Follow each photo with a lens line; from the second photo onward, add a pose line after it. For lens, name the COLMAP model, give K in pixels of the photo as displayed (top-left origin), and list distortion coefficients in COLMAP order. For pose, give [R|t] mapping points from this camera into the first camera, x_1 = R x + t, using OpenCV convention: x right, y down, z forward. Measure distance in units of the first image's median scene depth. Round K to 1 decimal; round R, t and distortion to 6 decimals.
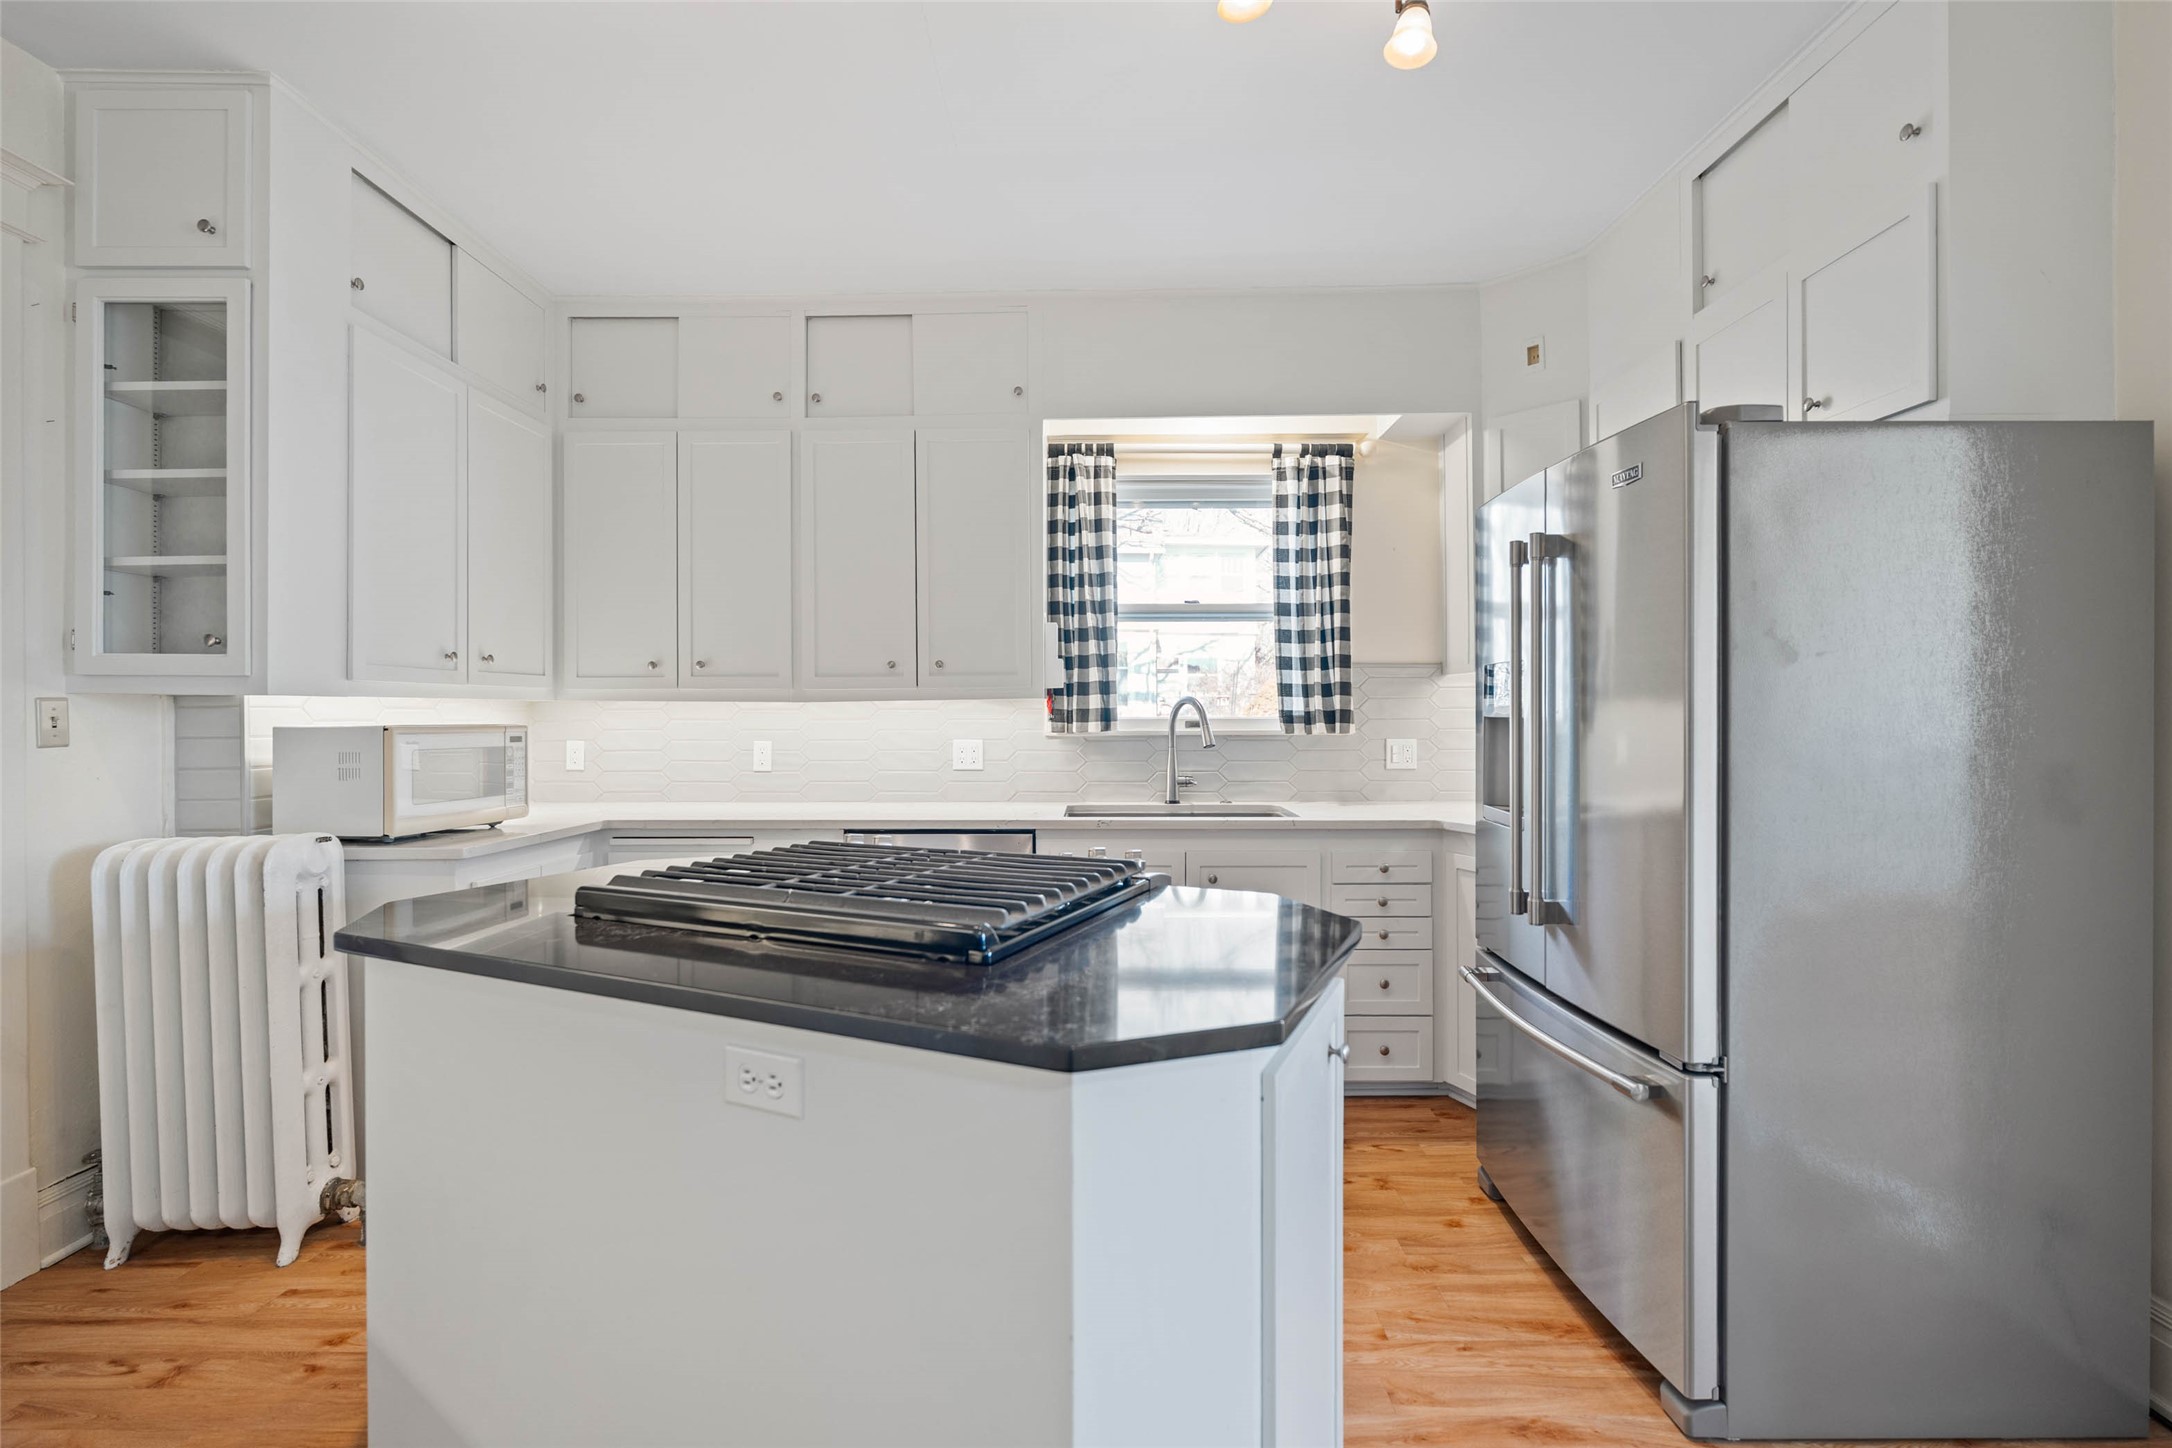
lens RADIAL K [[982.4, 0, 1081.6], [0, 982.4, 713.5], [0, 0, 1]] dist [-0.000572, 0.000025]
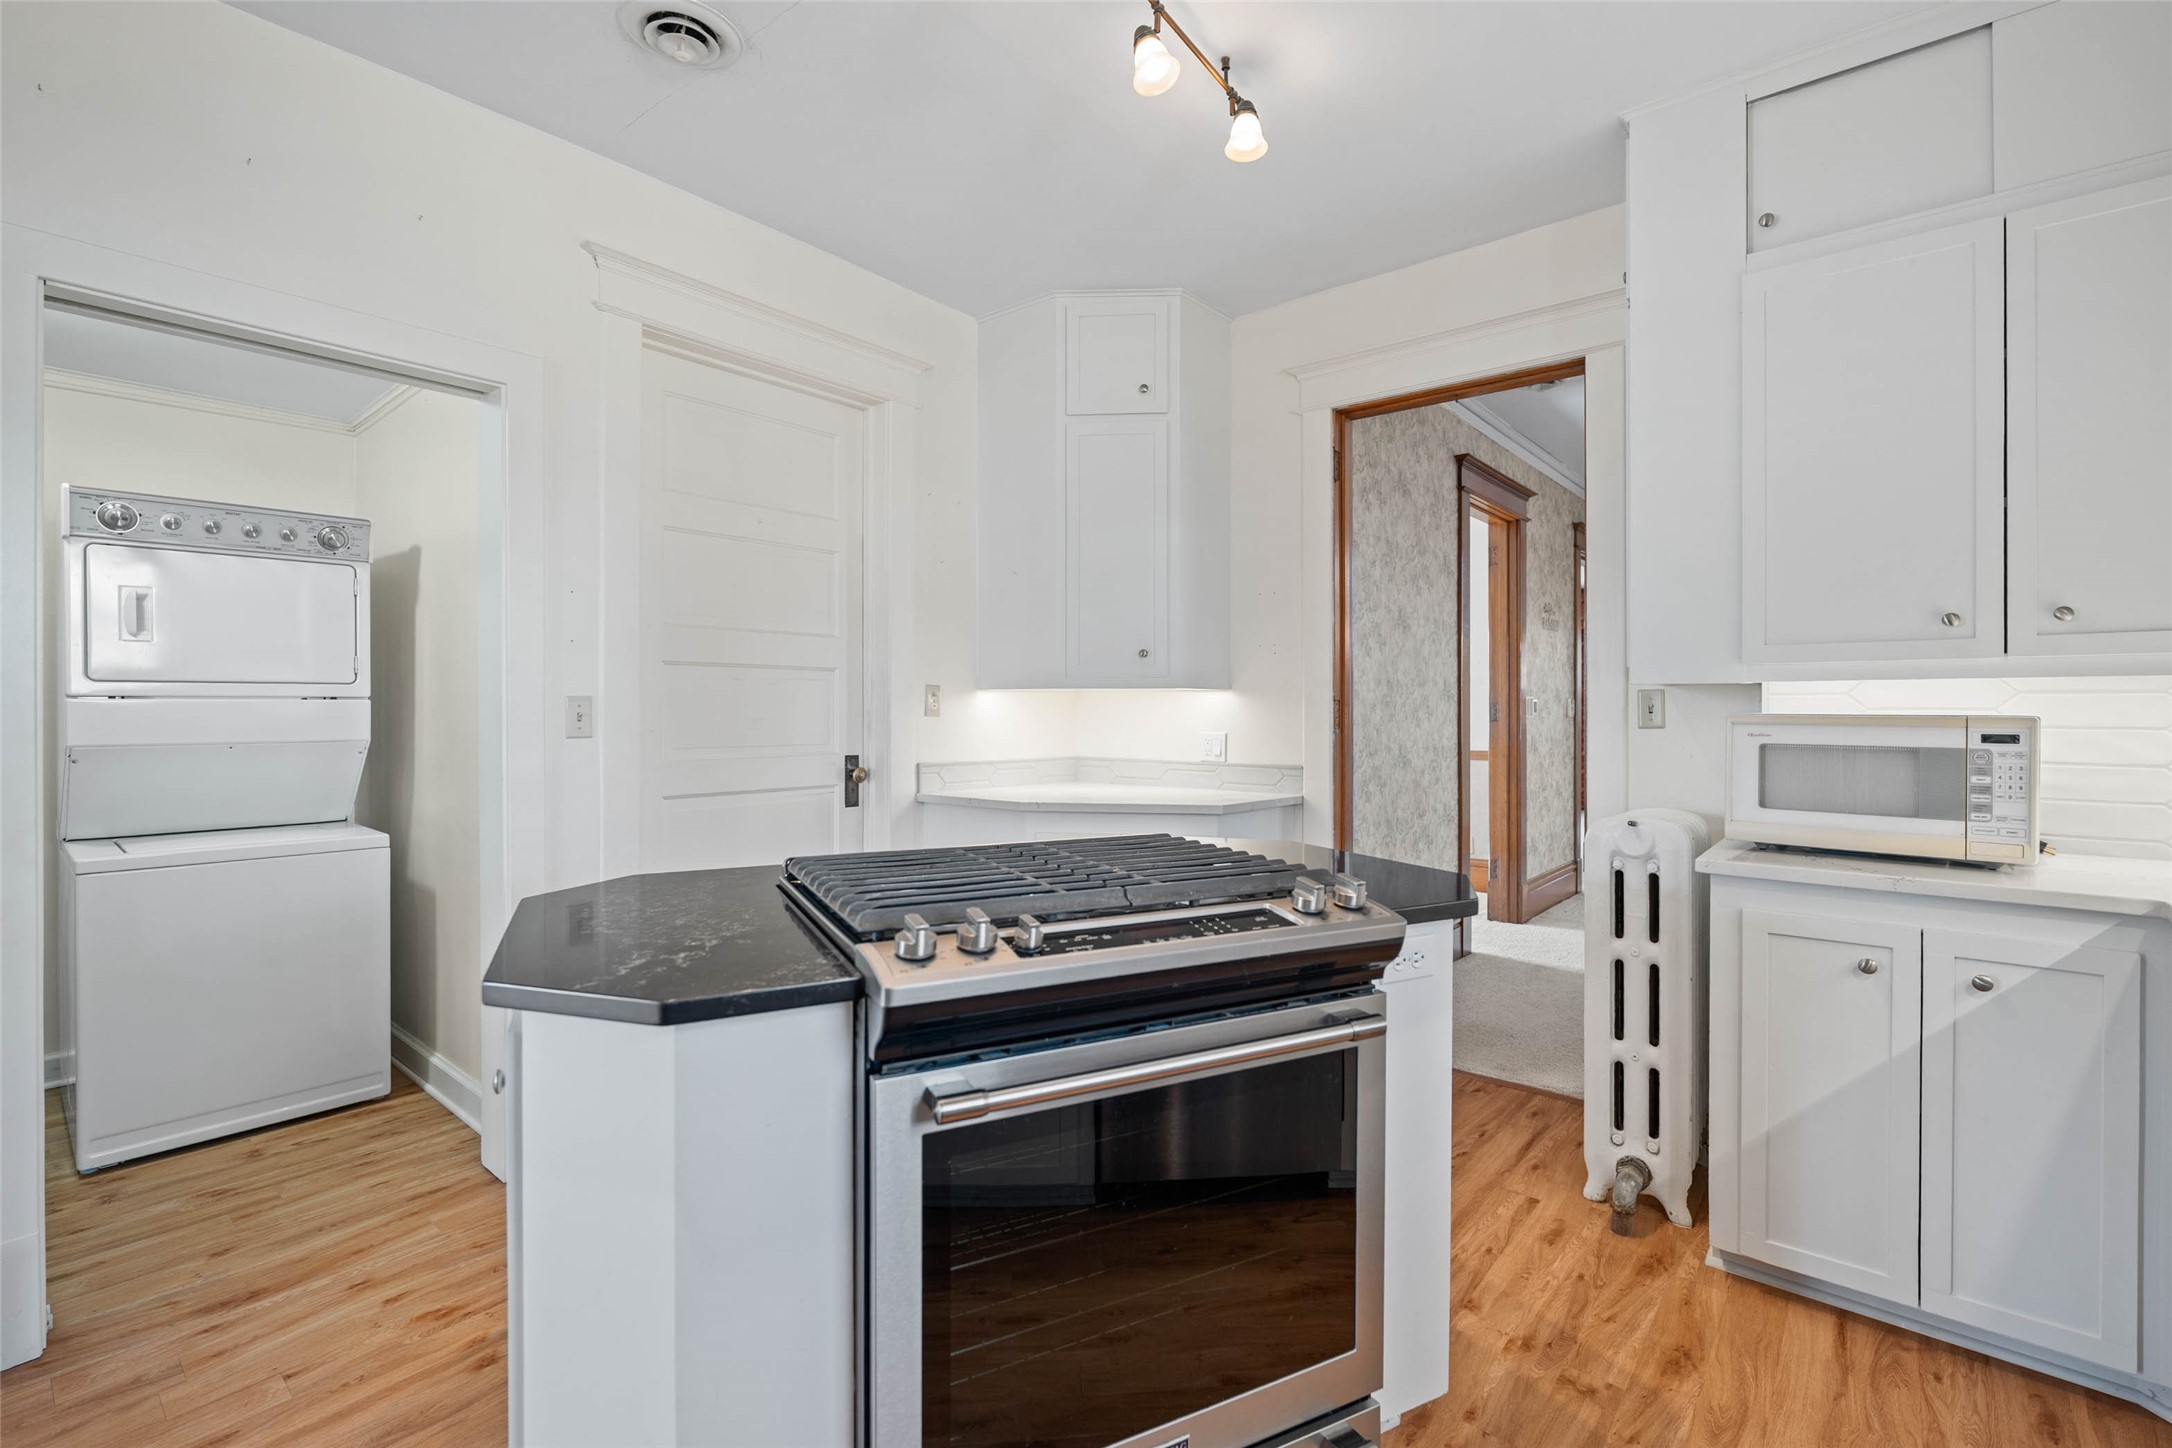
lens RADIAL K [[982.4, 0, 1081.6], [0, 982.4, 713.5], [0, 0, 1]] dist [-0.000572, 0.000025]
pose [[-0.641285, 0.006908, -0.767271, 0.306549], [0.009703, 0.999953, 0.000892, 0.002970], [0.767241, -0.006873, -0.641322, 0.951937]]
